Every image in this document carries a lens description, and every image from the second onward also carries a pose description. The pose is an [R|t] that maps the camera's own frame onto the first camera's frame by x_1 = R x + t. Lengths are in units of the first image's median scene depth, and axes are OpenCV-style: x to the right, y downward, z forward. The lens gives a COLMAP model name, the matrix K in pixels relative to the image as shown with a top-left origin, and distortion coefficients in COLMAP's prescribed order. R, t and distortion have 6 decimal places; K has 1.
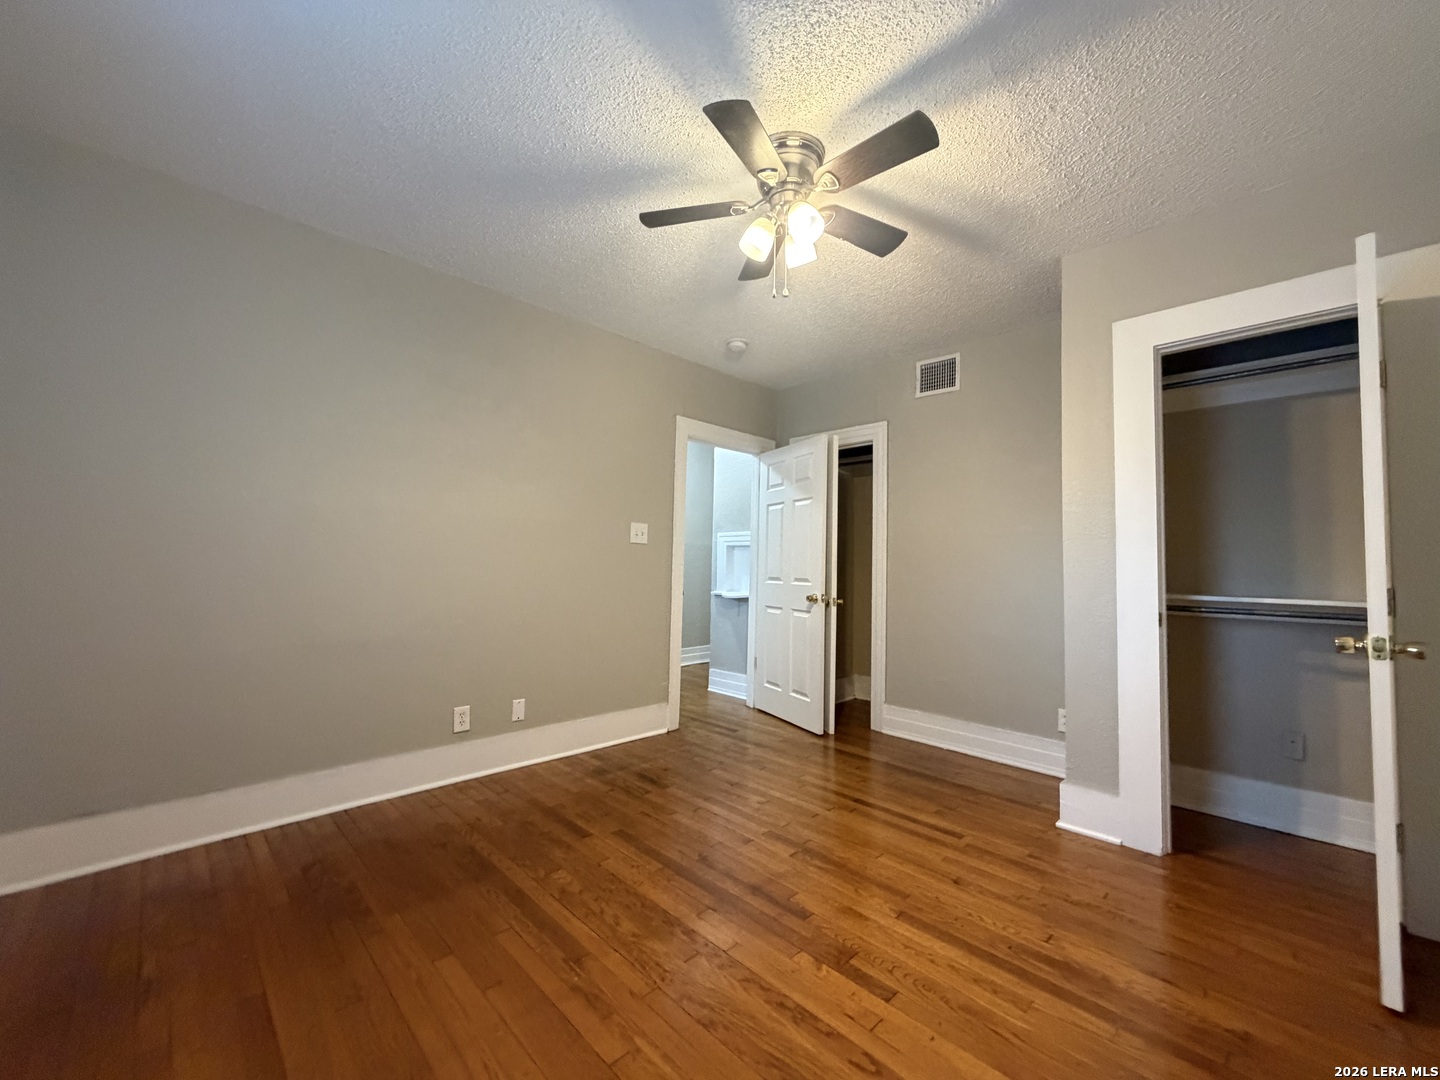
lens RADIAL K [[575.5, 0, 719.8], [0, 575.5, 535.5], [0, 0, 1]] dist [0.006979, -0.000214]
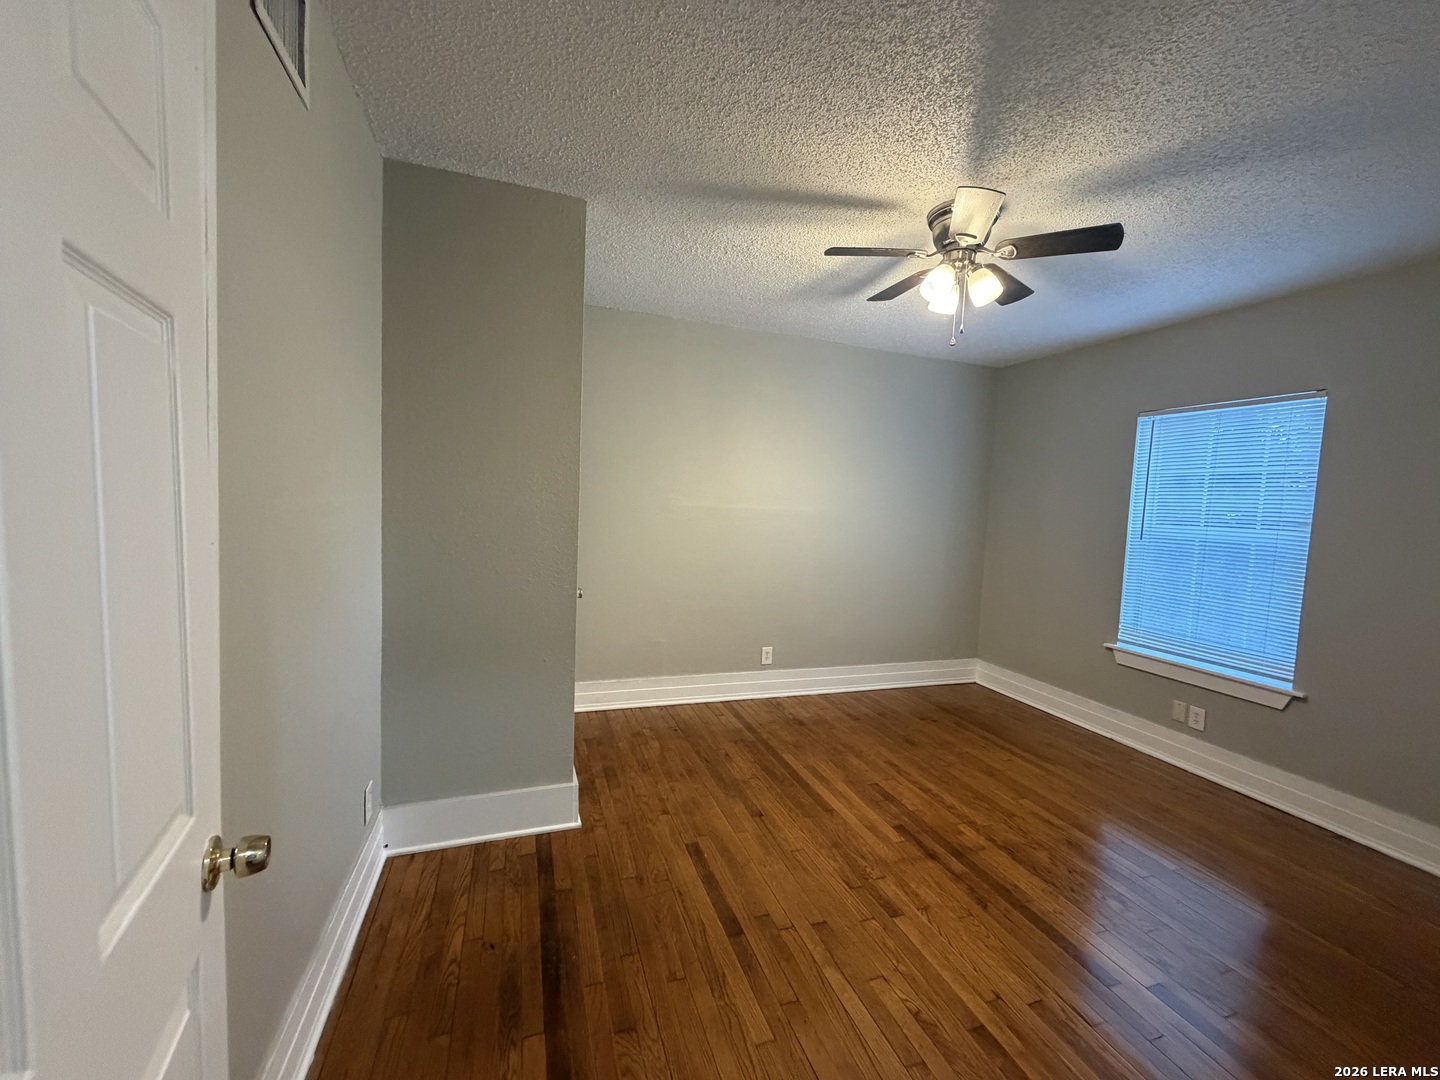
lens RADIAL K [[575.5, 0, 714.8], [0, 575.5, 536.6], [0, 0, 1]] dist [0.006979, -0.000214]
pose [[-0.895532, -0.094660, 0.434813, 0.007956], [-0.083602, 0.995503, 0.044539, -0.062815], [-0.437074, 0.003535, -0.899419, 2.473797]]
